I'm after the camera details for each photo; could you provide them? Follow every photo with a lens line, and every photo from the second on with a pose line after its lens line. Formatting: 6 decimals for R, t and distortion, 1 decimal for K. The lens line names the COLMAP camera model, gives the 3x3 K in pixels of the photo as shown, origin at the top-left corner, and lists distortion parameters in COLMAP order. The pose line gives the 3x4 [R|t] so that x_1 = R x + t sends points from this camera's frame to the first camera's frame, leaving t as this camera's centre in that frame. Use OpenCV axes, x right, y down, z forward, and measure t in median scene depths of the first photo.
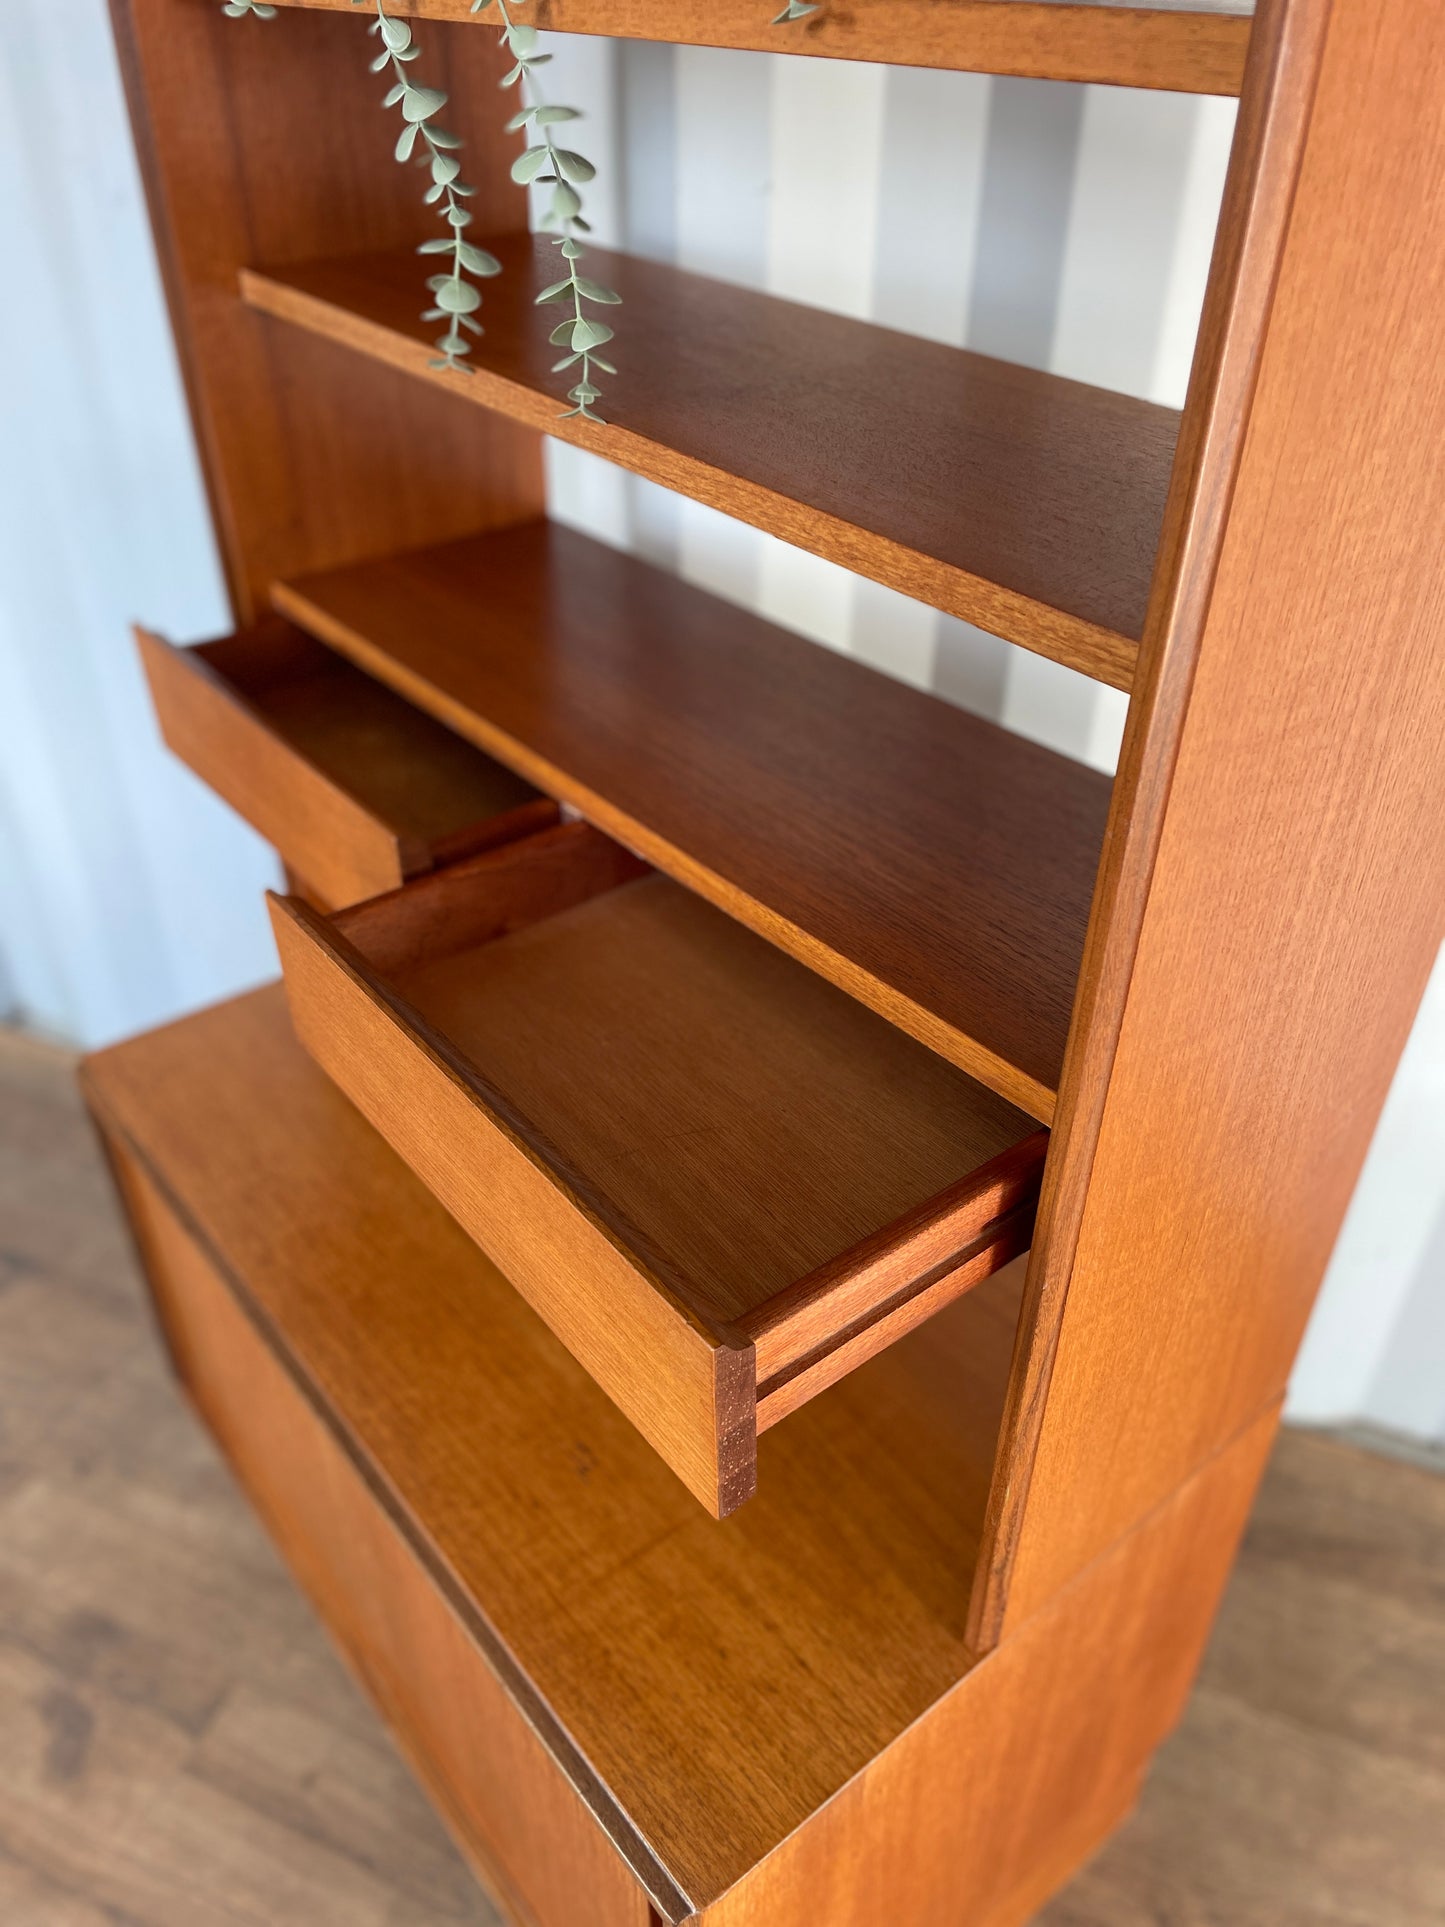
lens RADIAL K [[1471.2, 0, 722.5], [0, 1471.2, 963.5], [0, 0, 1]] dist [0.079969, -0.109725]
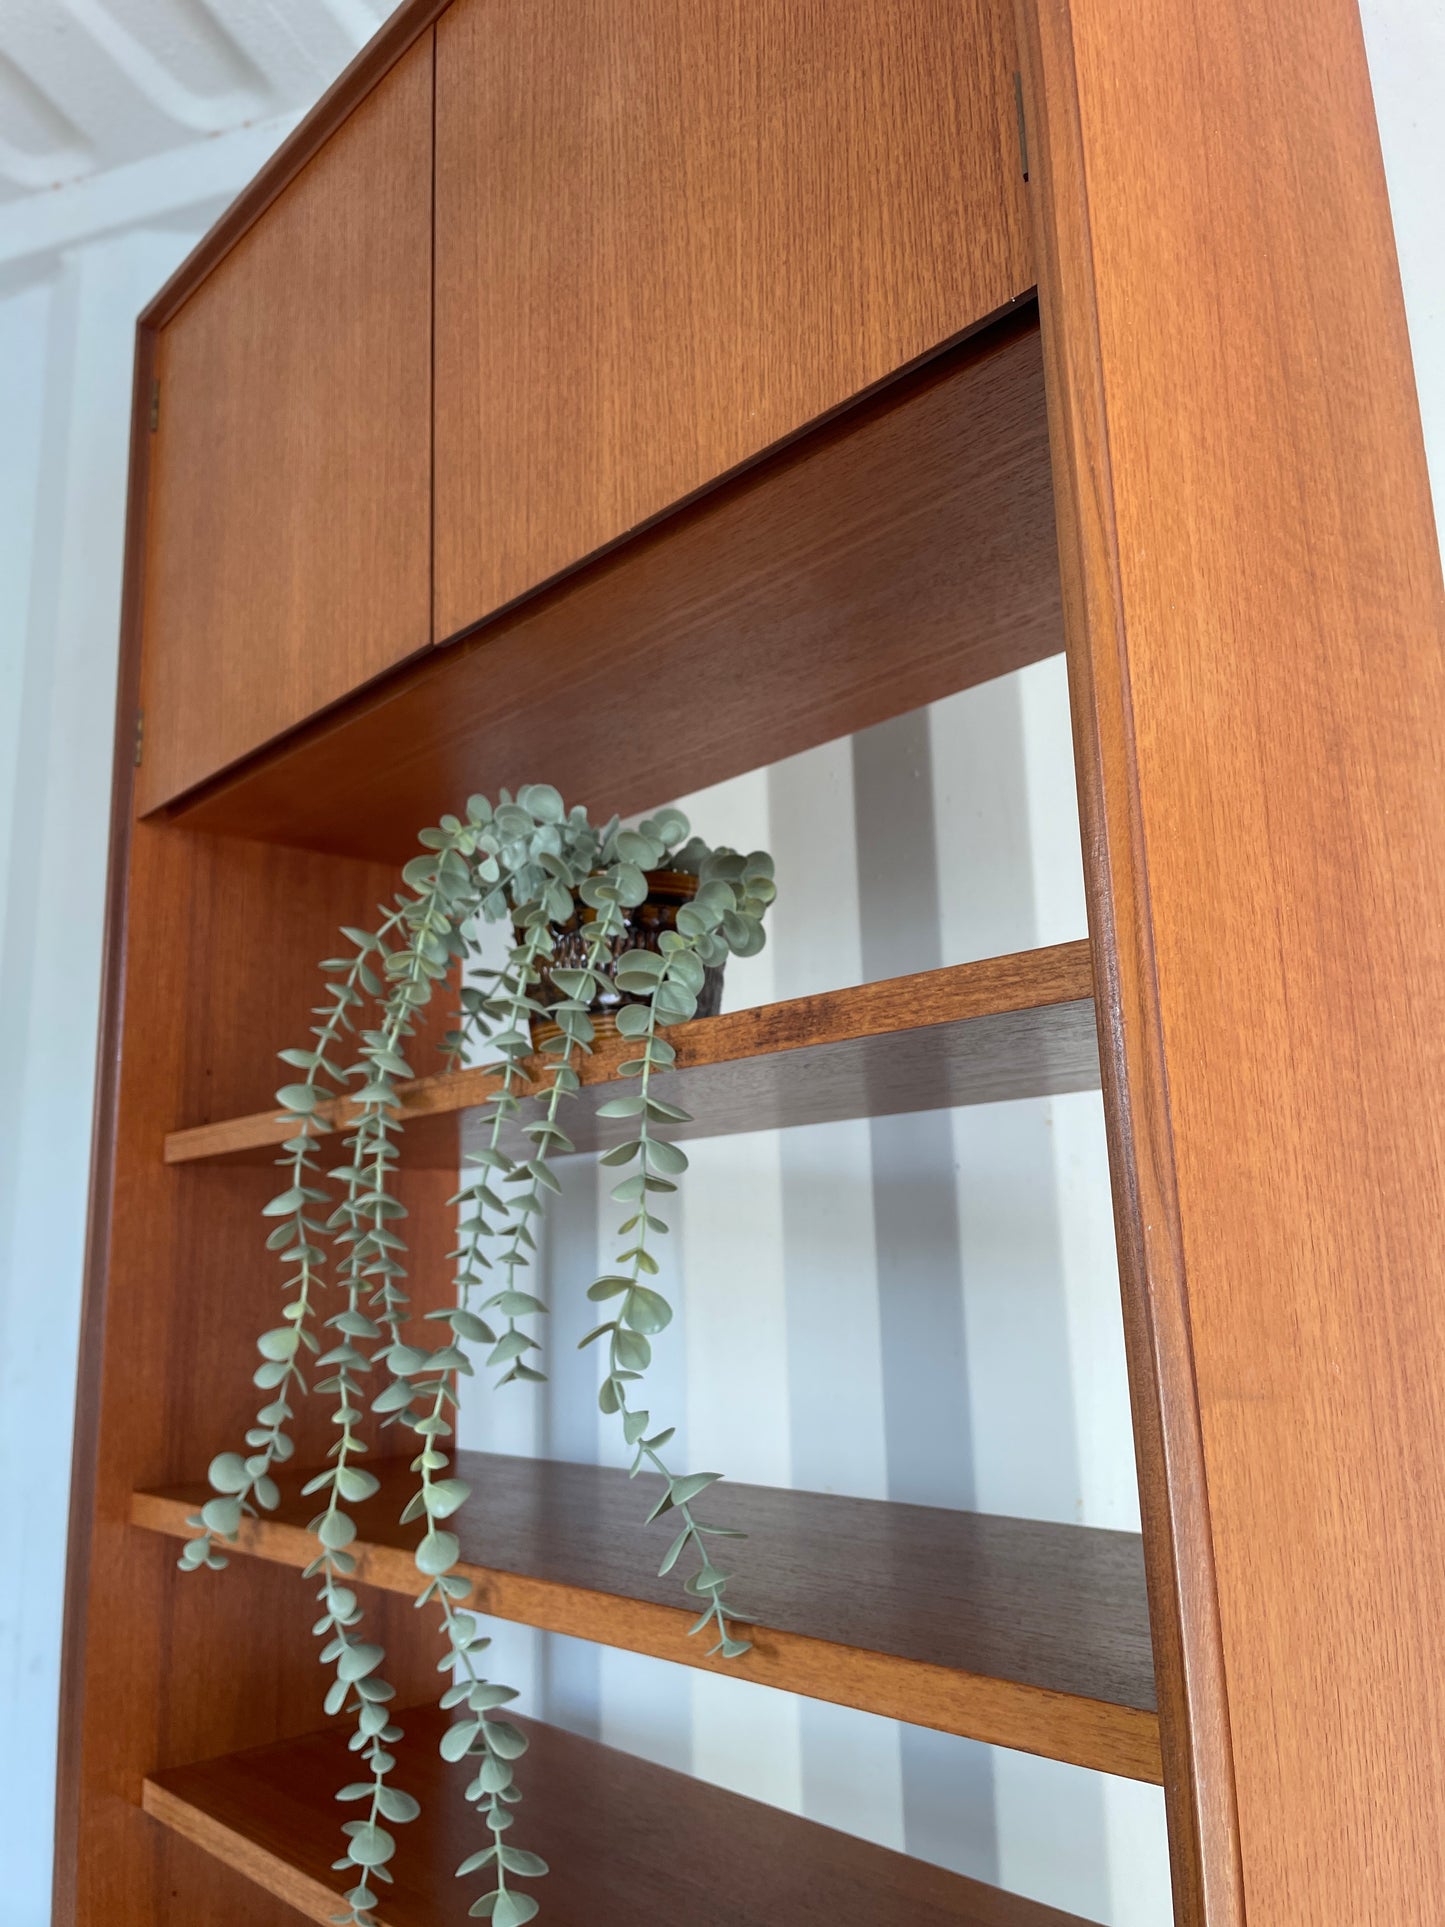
lens RADIAL K [[1478.8, 0, 721.2], [0, 1478.8, 943.9], [0, 0, 1]] dist [0.070309, -0.104331]
pose [[0.997514, -0.019632, 0.067682, -0.009990], [0.063308, 0.671540, -0.738259, -0.121640], [-0.030958, 0.740708, 0.671113, -0.068847]]
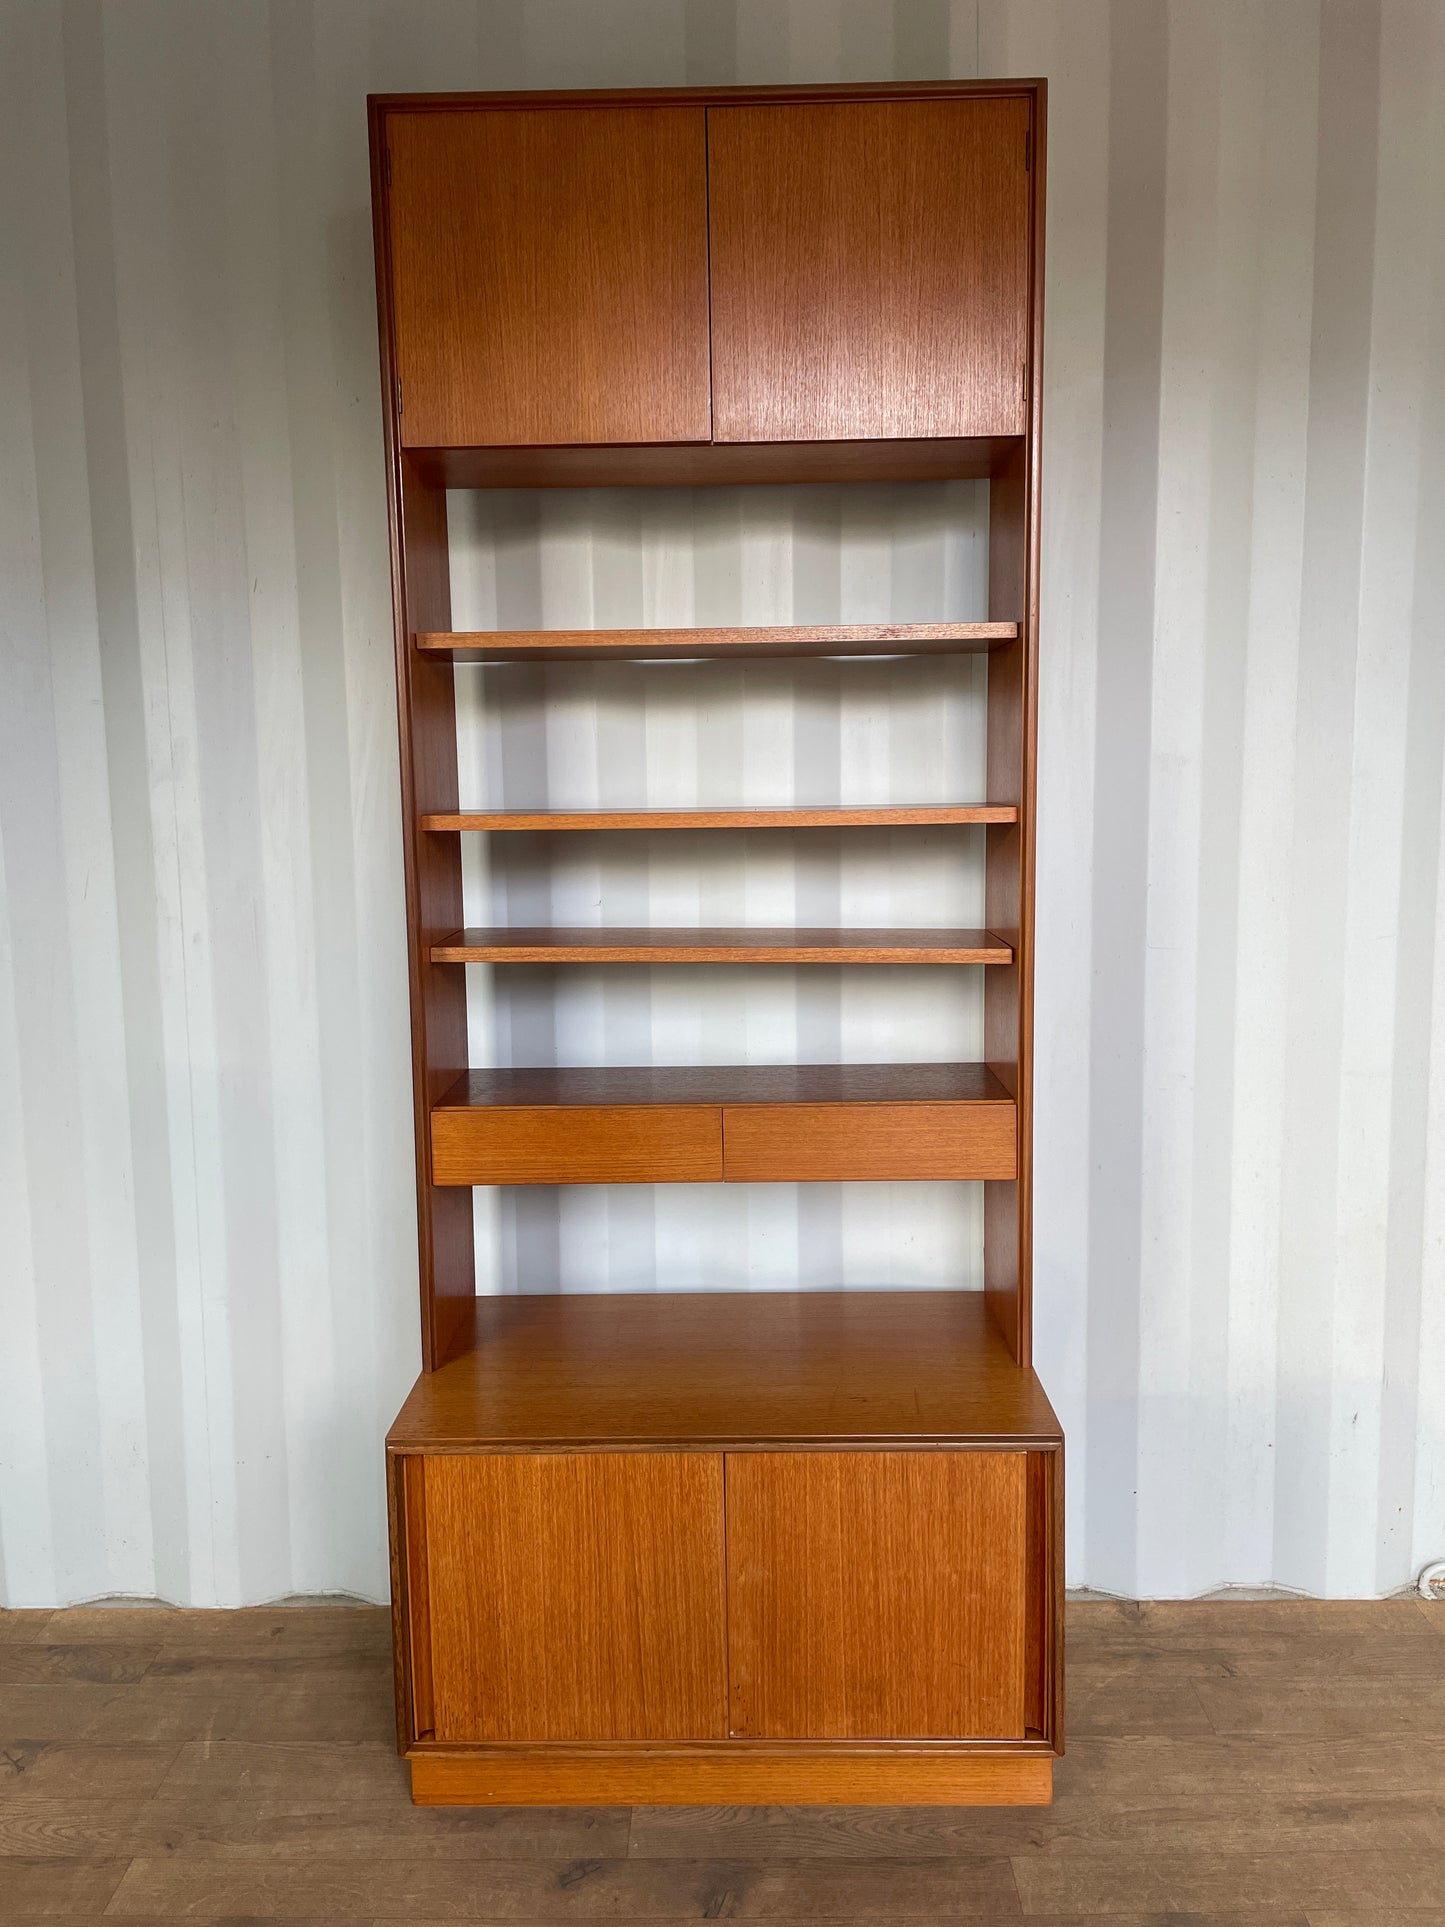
lens RADIAL K [[1478.8, 0, 721.2], [0, 1478.8, 943.9], [0, 0, 1]] dist [0.070309, -0.104331]
pose [[0.642179, -0.112419, 0.758266, -2.061802], [0.463143, 0.845128, -0.266941, 0.311948], [-0.610823, 0.522610, 0.594790, -0.548917]]
